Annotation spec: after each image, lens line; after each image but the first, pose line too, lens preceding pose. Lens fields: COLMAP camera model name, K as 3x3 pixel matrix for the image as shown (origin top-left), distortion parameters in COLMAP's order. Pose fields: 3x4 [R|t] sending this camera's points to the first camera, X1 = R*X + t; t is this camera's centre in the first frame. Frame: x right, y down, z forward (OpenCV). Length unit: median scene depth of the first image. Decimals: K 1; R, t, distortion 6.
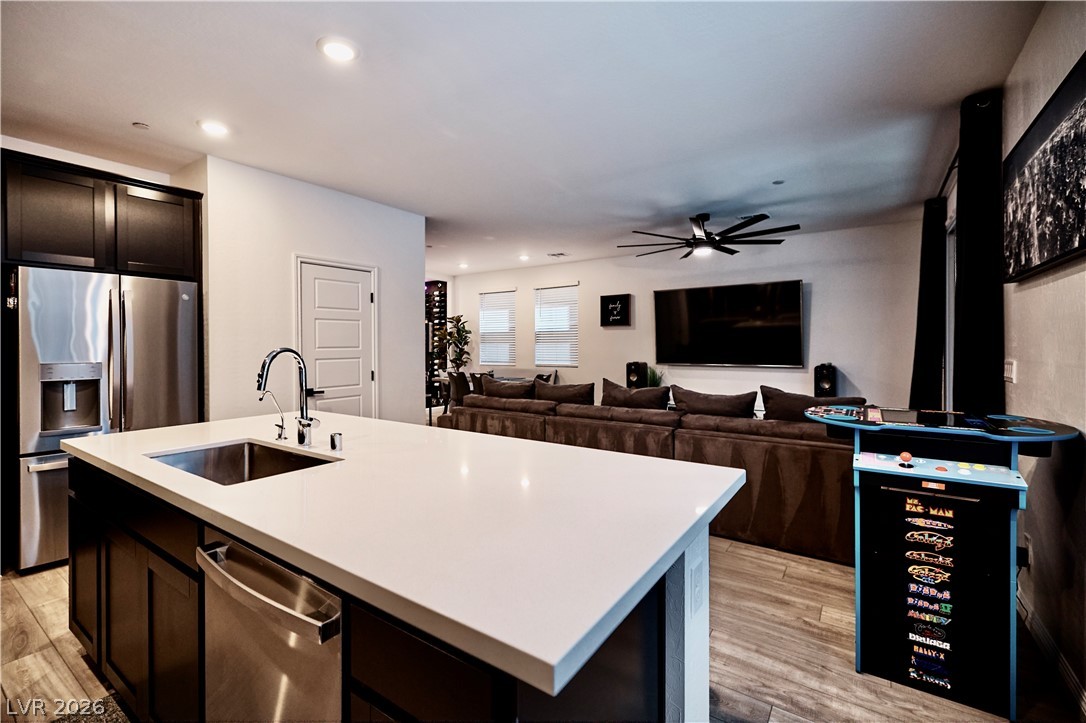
lens RADIAL K [[481.8, 0, 526.5], [0, 481.8, 356.3], [0, 0, 1]] dist [-0.001269, -0.000108]
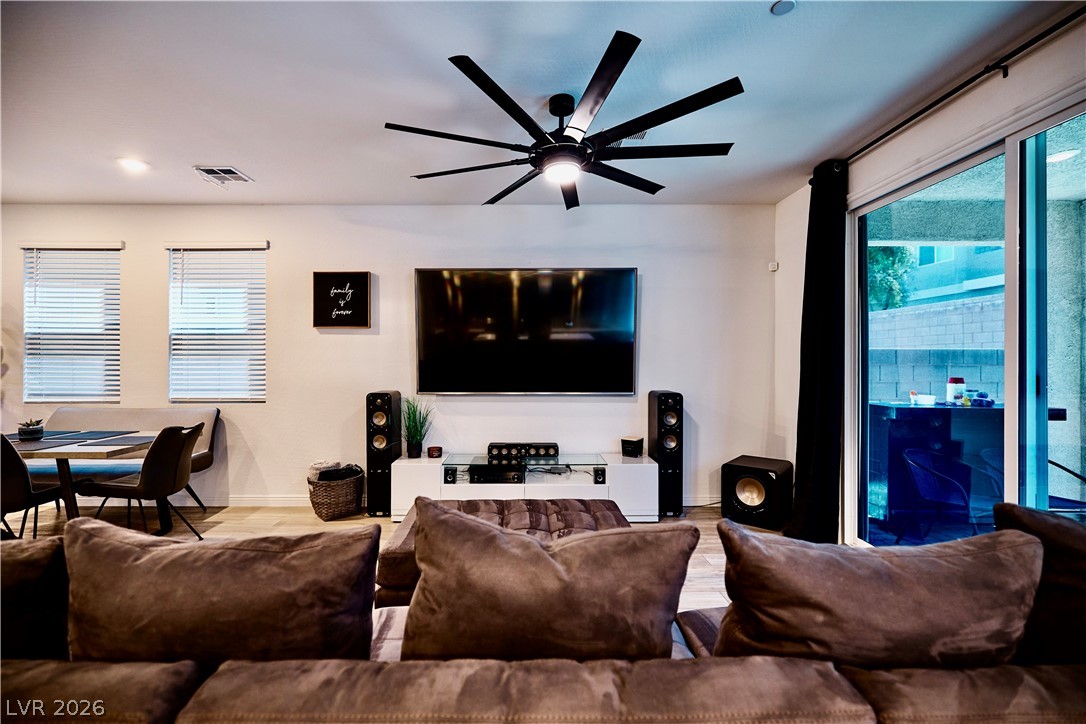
lens RADIAL K [[481.8, 0, 526.5], [0, 481.8, 356.8], [0, 0, 1]] dist [-0.001269, -0.000108]
pose [[0.814449, 0.008112, 0.580178, 0.034204], [0.008987, 0.999606, -0.026591, -0.011523], [-0.580165, 0.026871, 0.814055, 0.421238]]
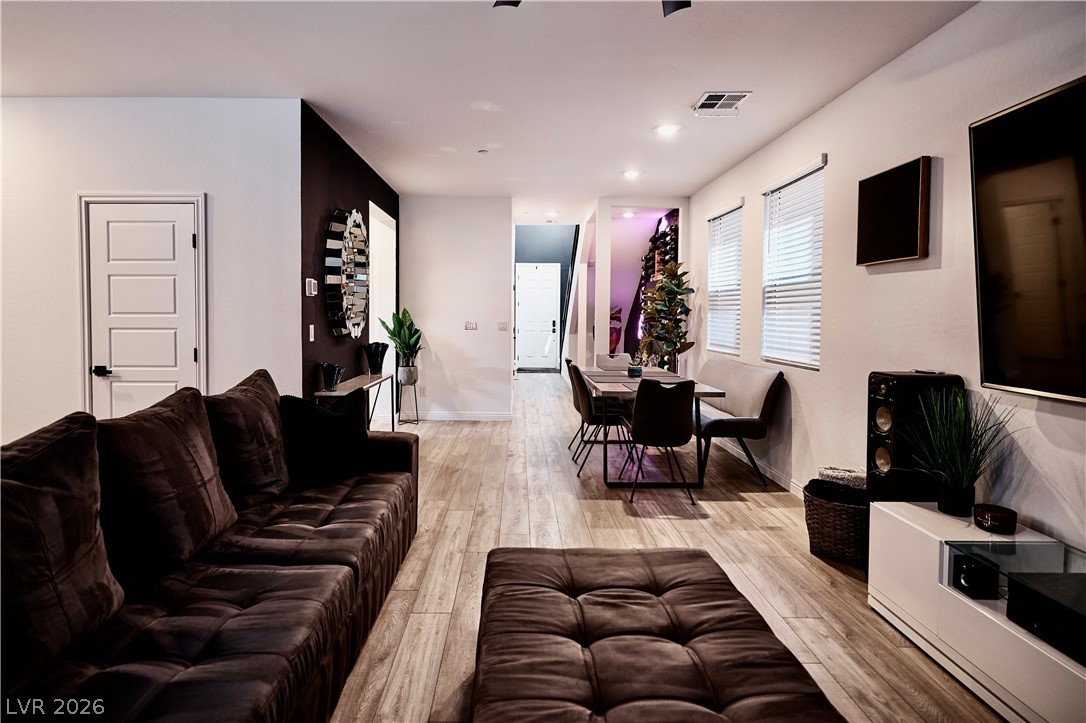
lens RADIAL K [[545.0, 0, 537.5], [0, 545.0, 327.1], [0, 0, 1]] dist [0.000613, 0.000153]
pose [[0.574978, 0.028456, -0.817674, 0.359816], [-0.027377, 0.999505, 0.015532, -0.015338], [0.817711, 0.013455, 0.575472, 0.578642]]
